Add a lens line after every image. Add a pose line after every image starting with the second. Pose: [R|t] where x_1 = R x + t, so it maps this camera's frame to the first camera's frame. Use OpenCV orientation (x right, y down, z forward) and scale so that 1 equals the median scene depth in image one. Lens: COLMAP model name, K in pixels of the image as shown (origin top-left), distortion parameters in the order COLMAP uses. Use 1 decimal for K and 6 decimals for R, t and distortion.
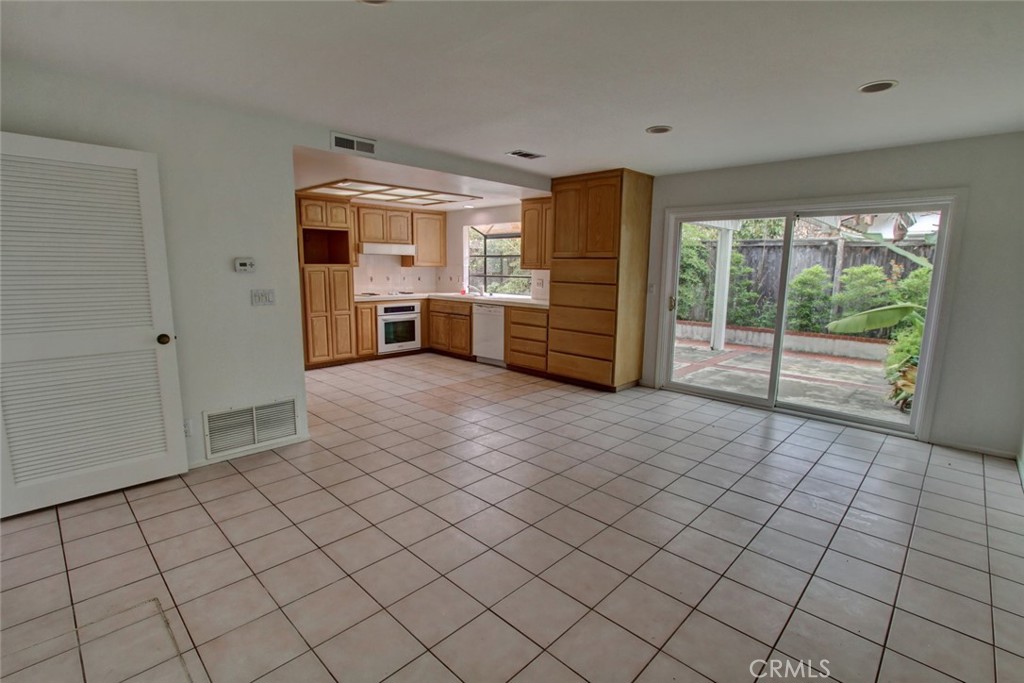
lens RADIAL K [[475.5, 0, 511.7], [0, 475.5, 343.7], [0, 0, 1]] dist [-0.024779, 0.006606]
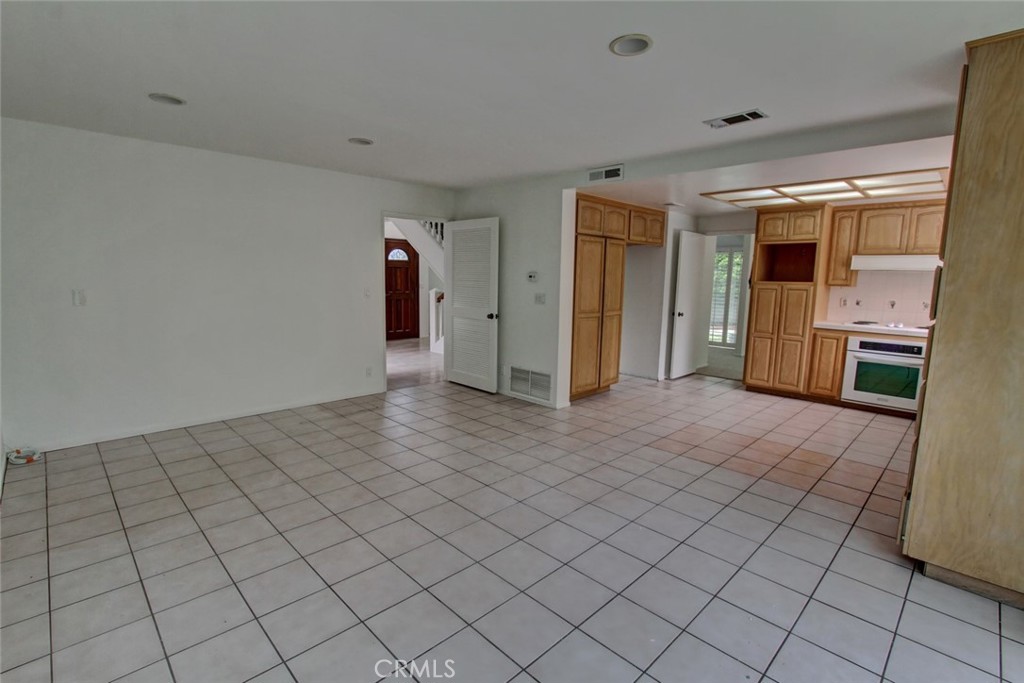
lens RADIAL K [[475.5, 0, 511.7], [0, 475.5, 343.7], [0, 0, 1]] dist [-0.024779, 0.006606]
pose [[-0.023331, 0.126919, -0.991639, 0.549243], [-0.182216, 0.974754, 0.129045, -0.078218], [0.982982, 0.183703, 0.000385, 0.535066]]
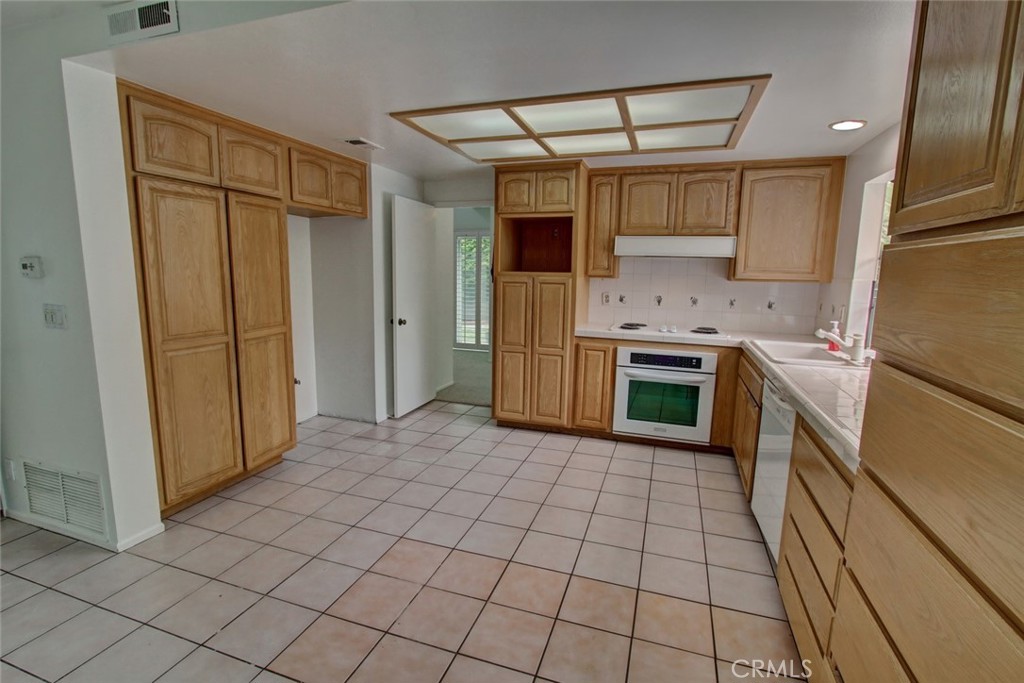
lens RADIAL K [[480.6, 0, 510.3], [0, 480.6, 344.4], [0, 0, 1]] dist [-0.025005, 0.007731]
pose [[0.424731, 0.133685, -0.895395, 0.190695], [-0.160305, 0.984514, 0.070950, -0.118634], [0.891014, 0.113402, 0.439584, 0.730366]]
